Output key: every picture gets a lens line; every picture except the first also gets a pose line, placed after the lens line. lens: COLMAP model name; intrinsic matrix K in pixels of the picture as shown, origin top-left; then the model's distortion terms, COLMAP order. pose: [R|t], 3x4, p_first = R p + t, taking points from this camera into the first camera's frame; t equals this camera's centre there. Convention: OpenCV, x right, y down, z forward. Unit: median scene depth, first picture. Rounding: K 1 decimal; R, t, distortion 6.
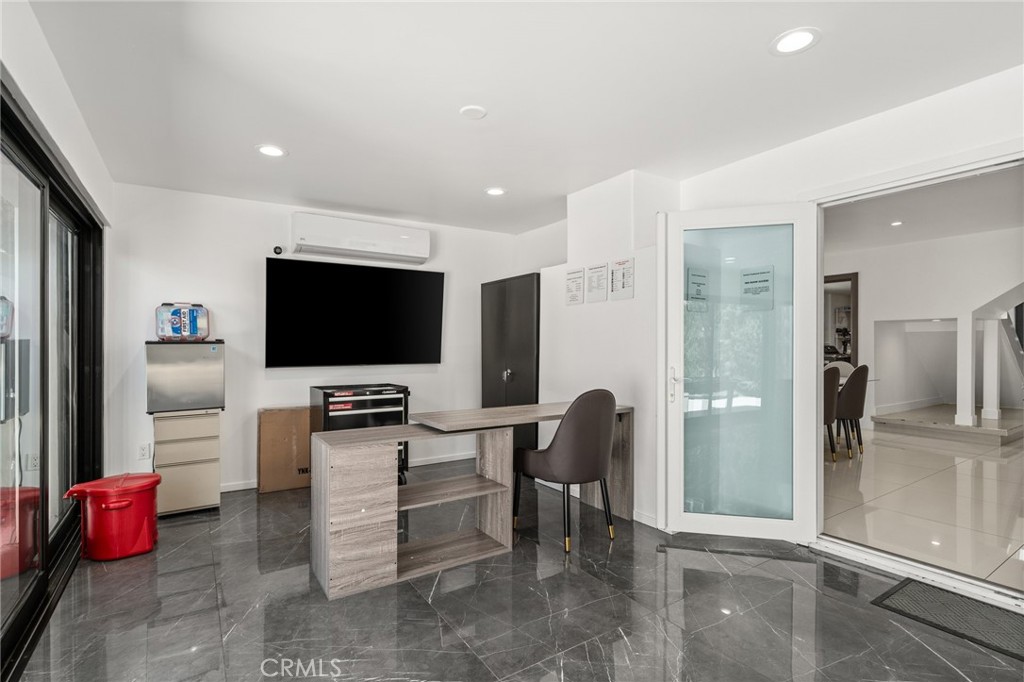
lens RADIAL K [[489.7, 0, 510.8], [0, 489.7, 344.8], [0, 0, 1]] dist [0.003657, 0.000274]
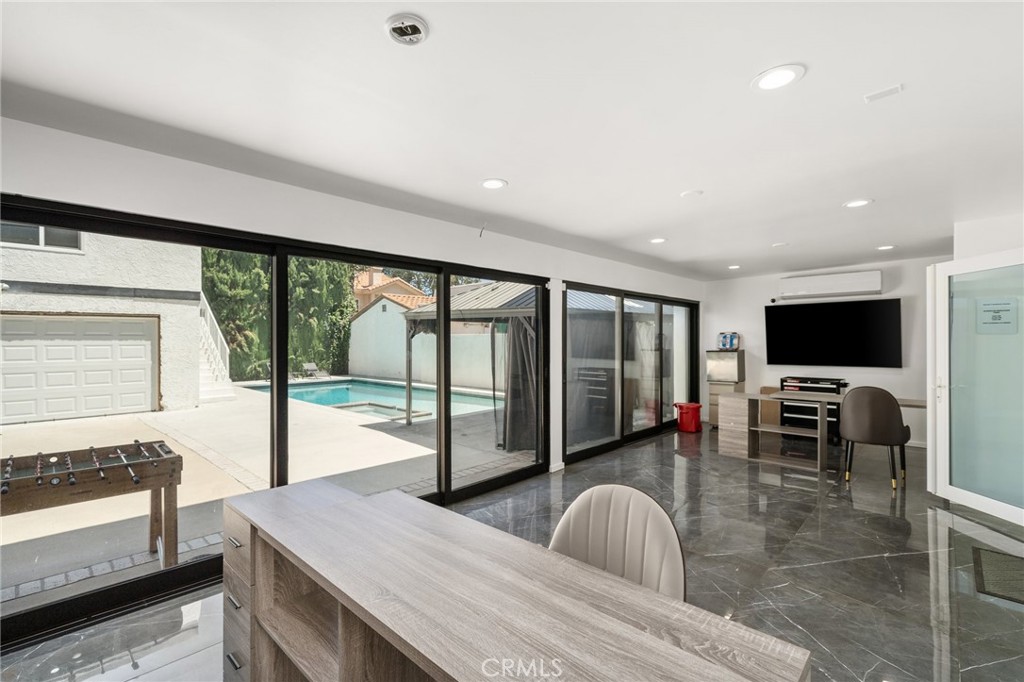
lens RADIAL K [[459.5, 0, 512.0], [0, 459.5, 341.4], [0, 0, 1]] dist [-0.004742, -0.000584]
pose [[0.228525, -0.002339, -0.973535, 1.063841], [0.003064, 0.999994, -0.001683, -0.045153], [0.973533, -0.002598, 0.228531, -0.374319]]
